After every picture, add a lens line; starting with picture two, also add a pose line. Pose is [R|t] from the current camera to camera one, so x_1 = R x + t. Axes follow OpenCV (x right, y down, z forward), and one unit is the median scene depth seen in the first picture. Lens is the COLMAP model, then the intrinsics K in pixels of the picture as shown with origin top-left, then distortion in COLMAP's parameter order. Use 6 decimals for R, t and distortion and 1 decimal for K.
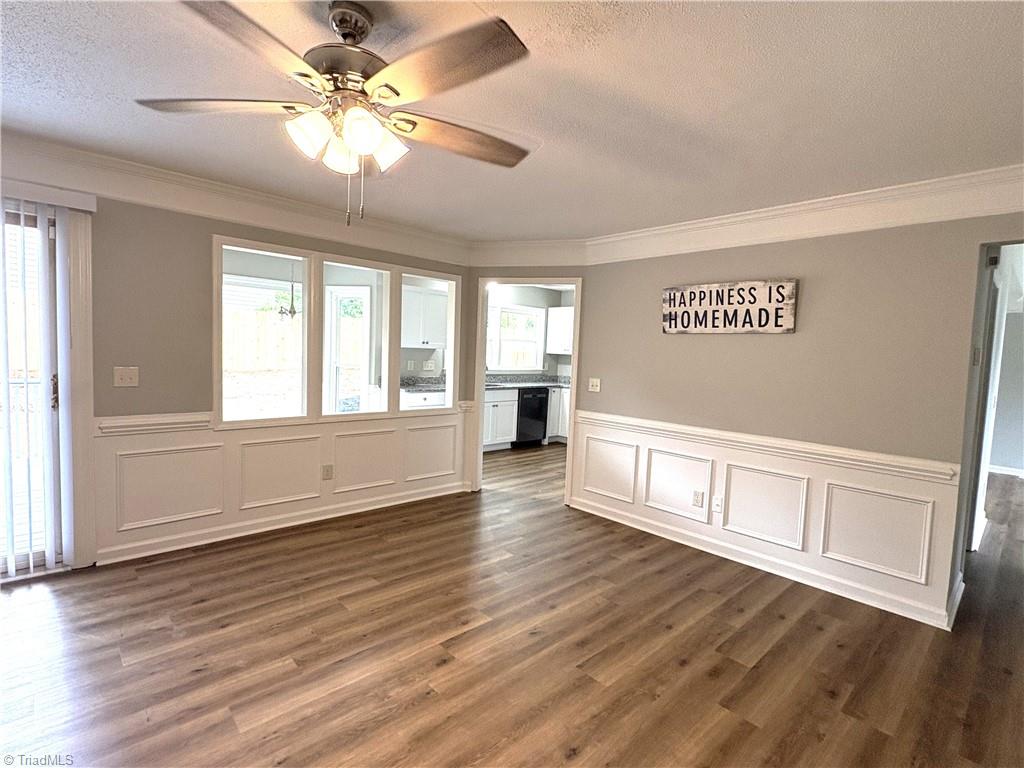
lens RADIAL K [[494.7, 0, 513.3], [0, 494.7, 380.6], [0, 0, 1]] dist [0.005256, -0.001239]
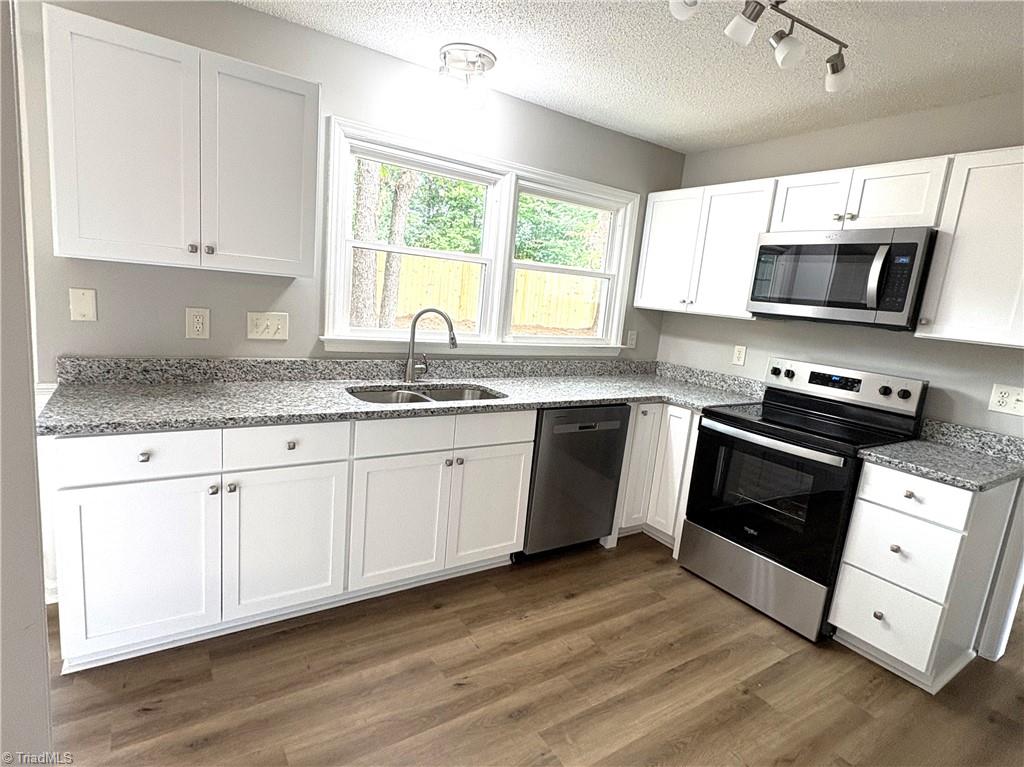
lens RADIAL K [[547.2, 0, 515.1], [0, 547.2, 387.5], [0, 0, 1]] dist [-0.001367, -0.000057]
pose [[0.985728, 0.076610, -0.149903, 0.103724], [-0.060763, 0.992337, 0.107584, -0.076321], [0.156996, -0.096940, 0.982830, 1.297698]]
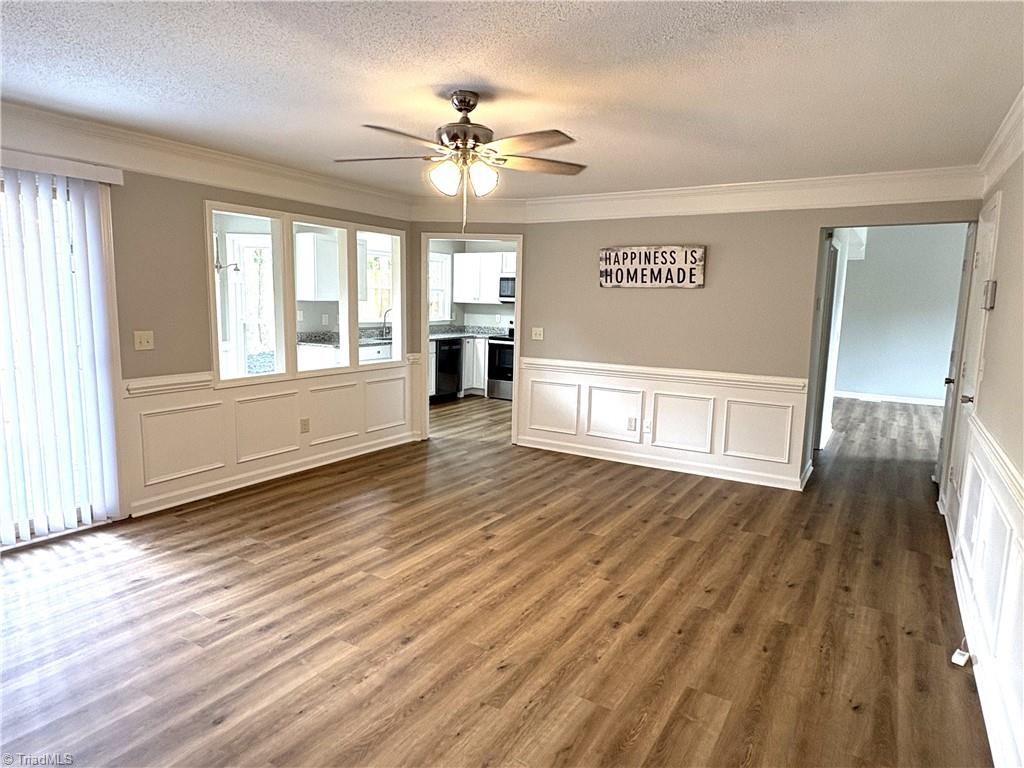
lens RADIAL K [[620.9, 0, 510.6], [0, 620.9, 377.8], [0, 0, 1]] dist [0.004915, -0.000608]
pose [[0.965470, -0.052352, 0.255199, -0.333118], [0.032637, 0.996189, 0.080888, -0.009244], [-0.258461, -0.069766, 0.963499, -0.433003]]
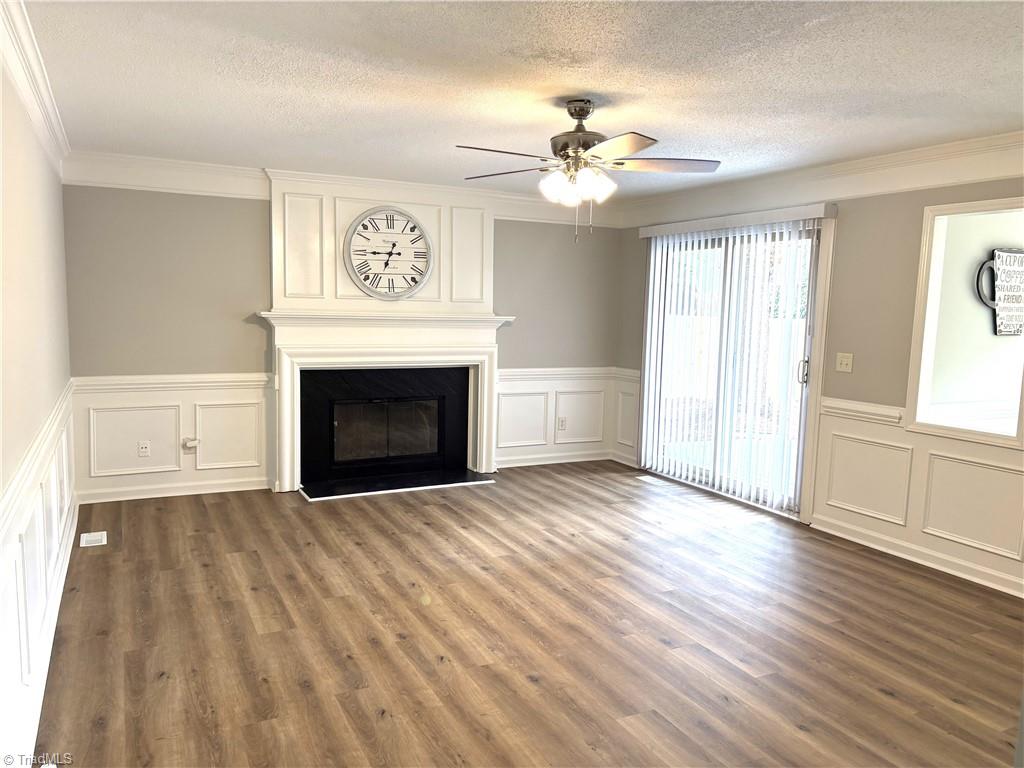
lens RADIAL K [[788.8, 0, 508.7], [0, 788.8, 389.1], [0, 0, 1]] dist [0.008234, 0.000262]
pose [[-0.292638, 0.055585, -0.954606, 0.944788], [-0.096884, 0.991448, 0.087431, -0.026092], [0.951303, 0.118071, -0.284750, 0.721712]]
